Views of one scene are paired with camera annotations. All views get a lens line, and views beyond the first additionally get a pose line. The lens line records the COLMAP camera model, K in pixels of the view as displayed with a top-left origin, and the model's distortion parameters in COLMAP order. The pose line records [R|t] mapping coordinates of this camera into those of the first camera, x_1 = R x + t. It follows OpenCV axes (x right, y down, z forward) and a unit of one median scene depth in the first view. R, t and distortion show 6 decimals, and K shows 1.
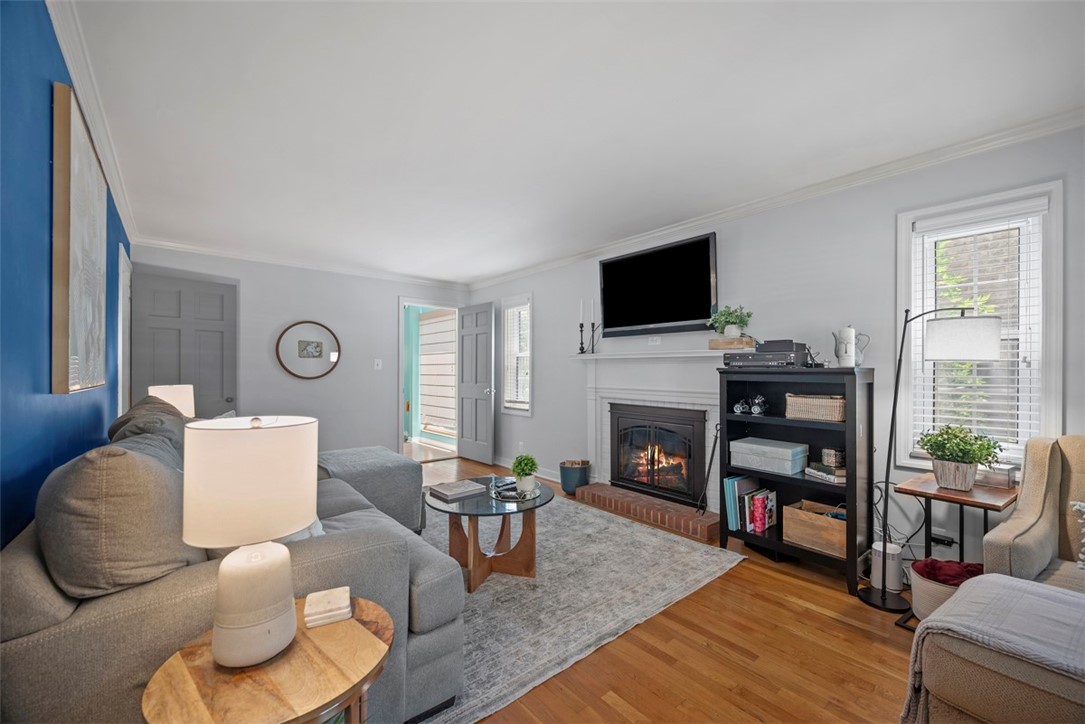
lens RADIAL K [[427.4, 0, 544.6], [0, 427.4, 369.9], [0, 0, 1]] dist [0.000054, -0.000668]
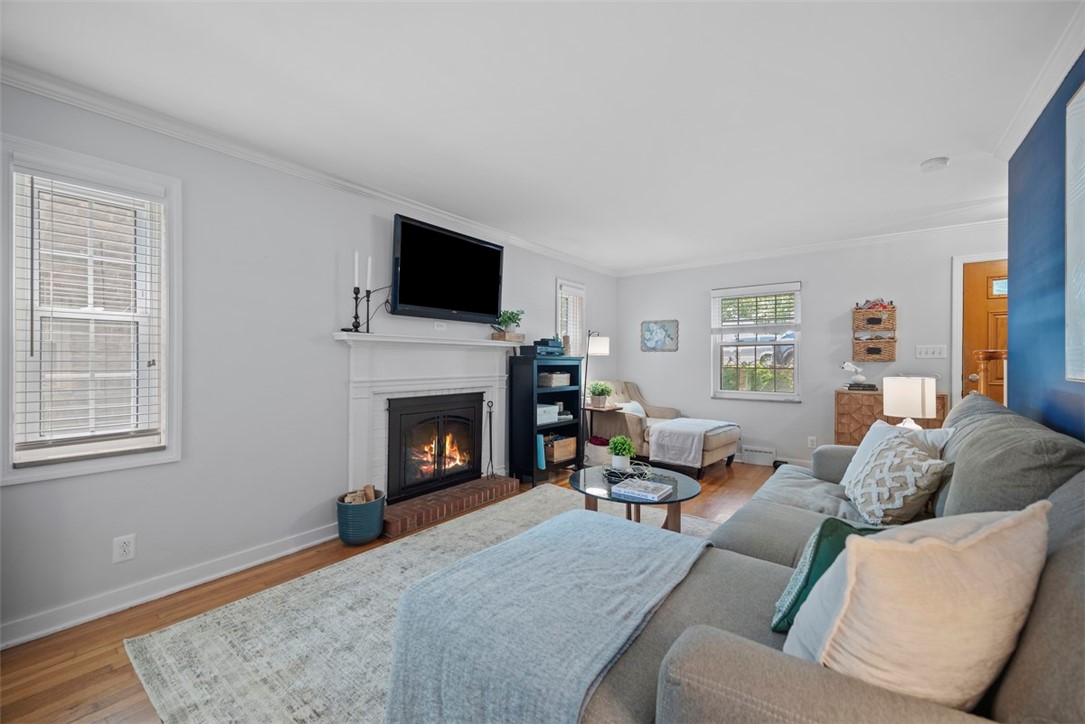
lens RADIAL K [[427.4, 0, 546.1], [0, 427.4, 360.2], [0, 0, 1]] dist [0.000054, -0.000668]
pose [[-0.194288, -0.010132, 0.980892, -1.061846], [-0.011259, 0.999904, 0.008098, -0.004636], [-0.980880, -0.009470, -0.194383, 1.396455]]
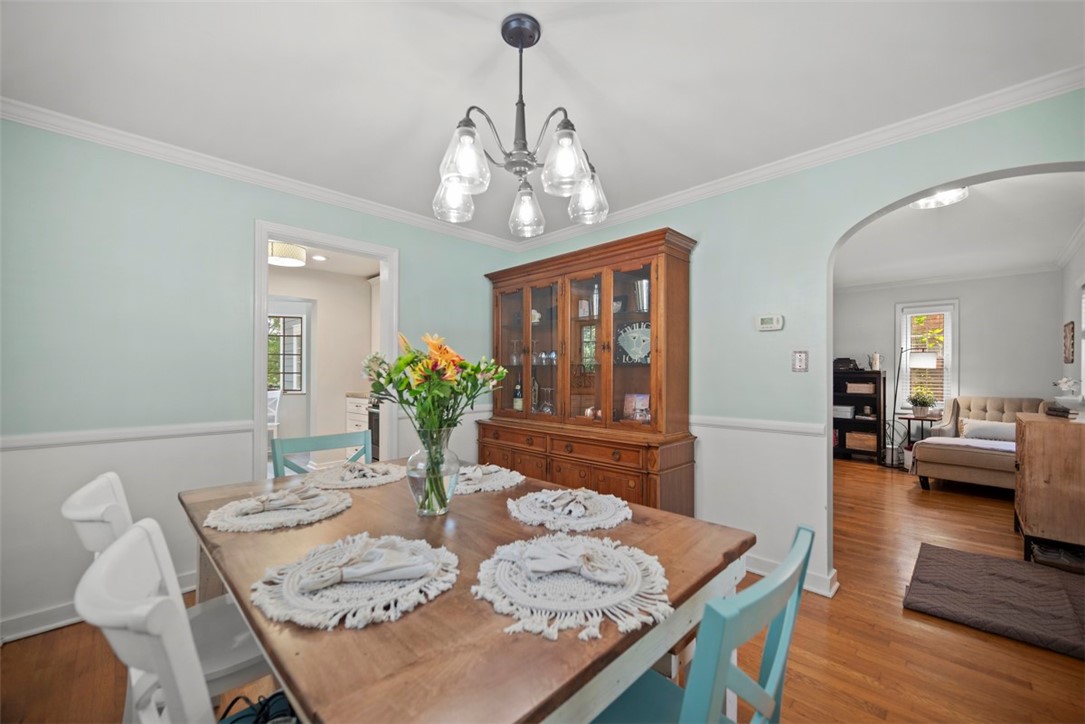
lens RADIAL K [[427.4, 0, 544.9], [0, 427.4, 366.0], [0, 0, 1]] dist [0.000054, -0.000668]
pose [[0.998036, -0.005107, 0.062435, -1.183586], [0.004971, 0.999985, 0.002339, -0.043333], [-0.062446, -0.002024, 0.998046, -1.161315]]
